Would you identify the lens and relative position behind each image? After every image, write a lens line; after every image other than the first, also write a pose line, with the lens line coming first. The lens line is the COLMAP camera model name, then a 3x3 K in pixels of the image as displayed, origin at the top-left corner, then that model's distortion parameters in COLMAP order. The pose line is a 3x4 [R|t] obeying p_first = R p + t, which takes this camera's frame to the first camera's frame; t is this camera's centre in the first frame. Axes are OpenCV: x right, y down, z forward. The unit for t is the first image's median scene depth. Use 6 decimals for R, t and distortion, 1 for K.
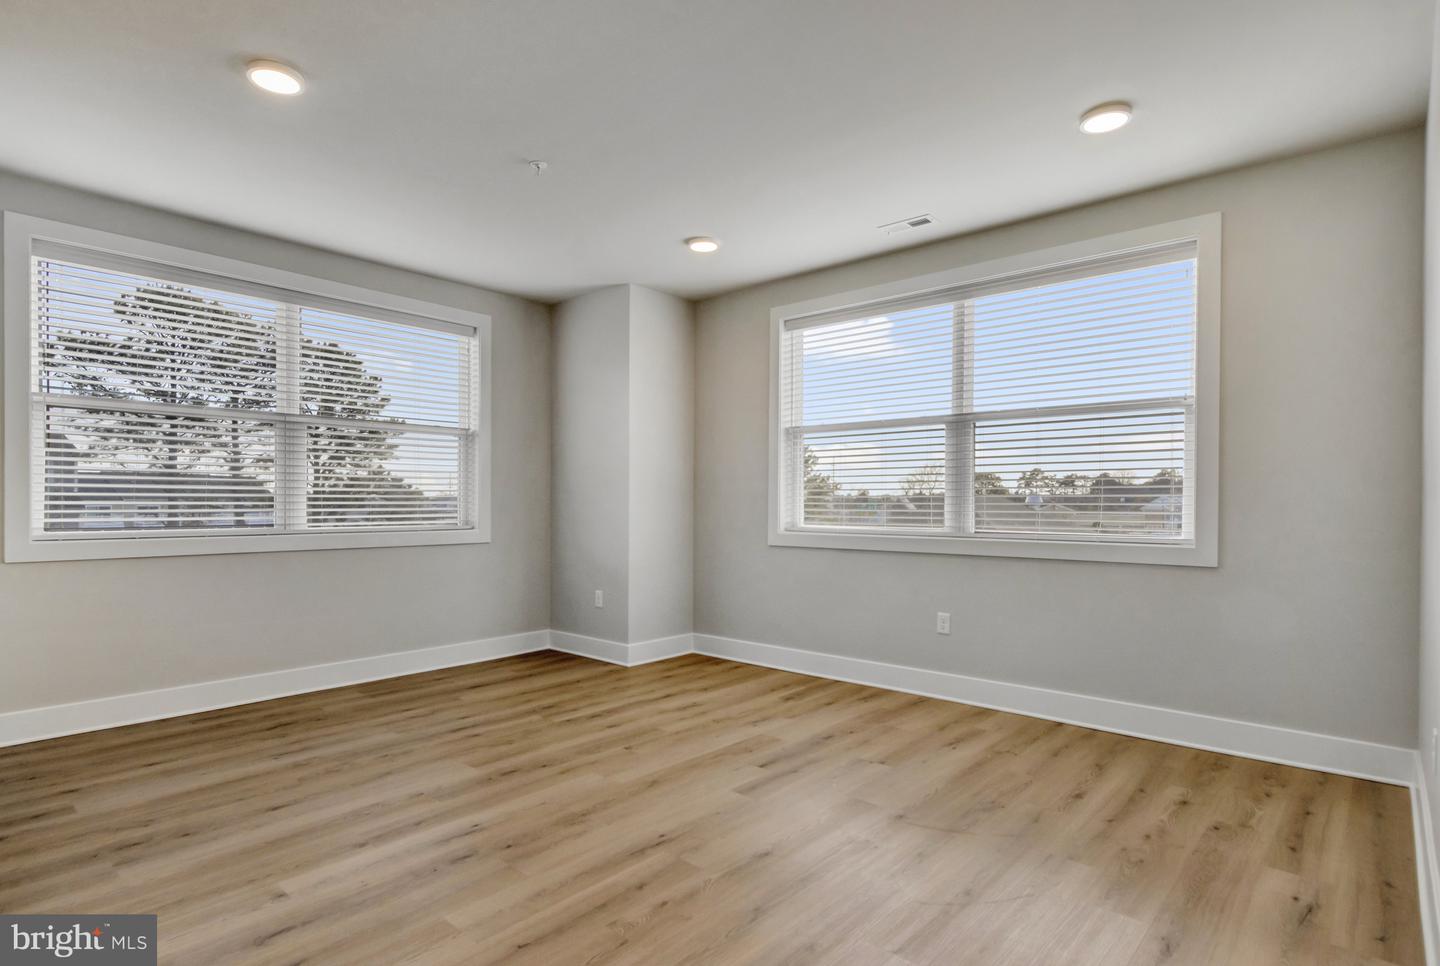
lens RADIAL K [[762.8, 0, 713.8], [0, 762.8, 514.0], [0, 0, 1]] dist [0.002573, 0.000353]
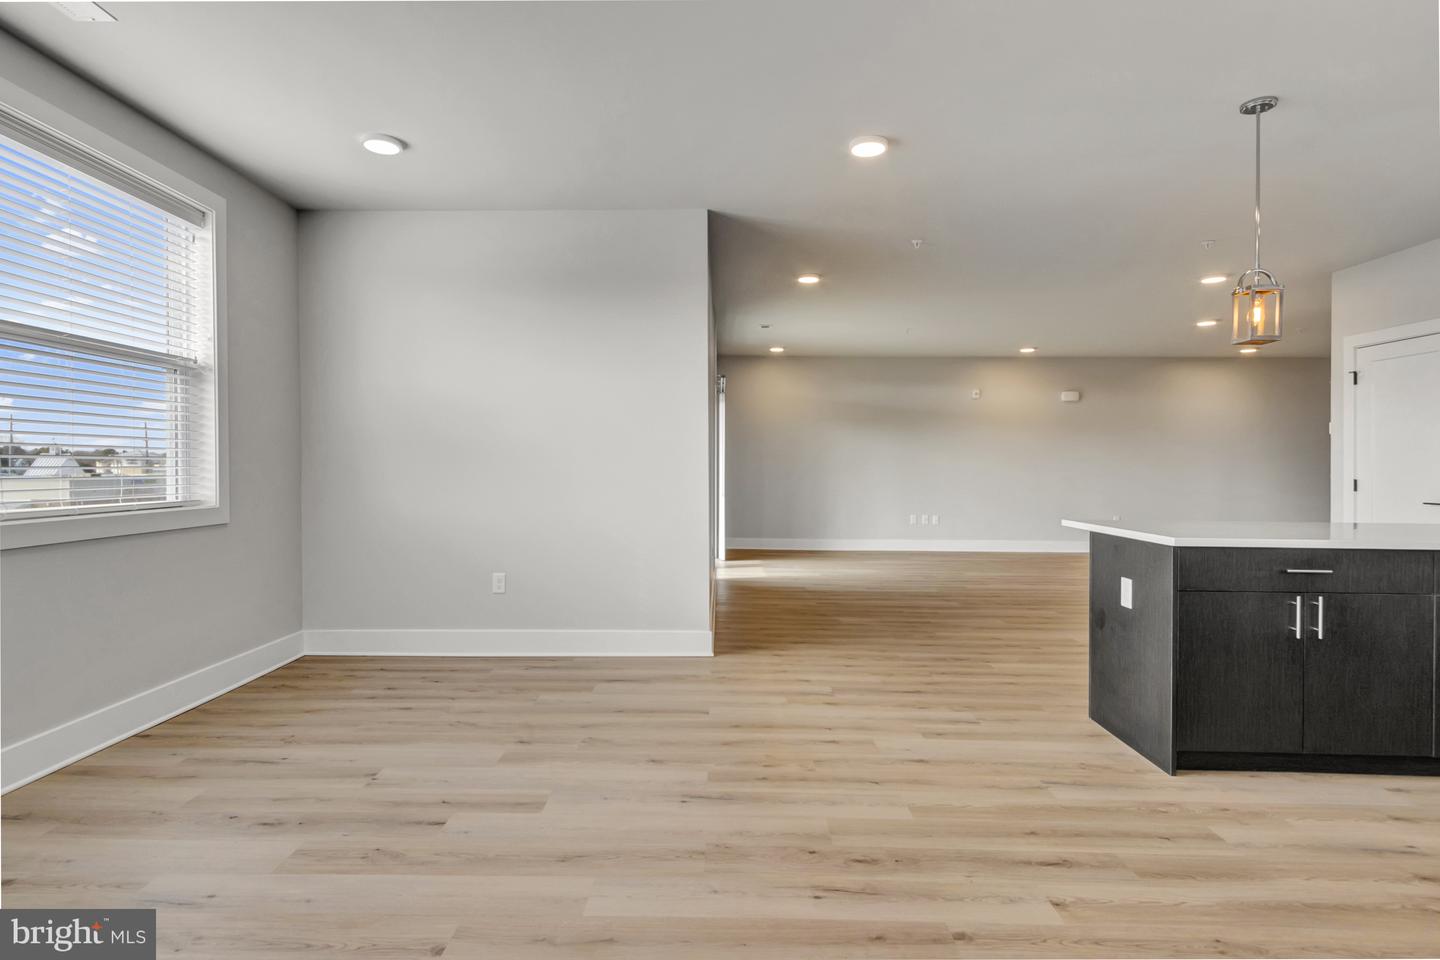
lens RADIAL K [[726.3, 0, 694.0], [0, 726.3, 474.8], [0, 0, 1]] dist [0.010431, -0.000186]
pose [[-0.642225, -0.016037, 0.766349, -0.643751], [-0.001072, 0.999799, 0.020023, -0.024834], [-0.766516, 0.012038, -0.642113, 1.277997]]
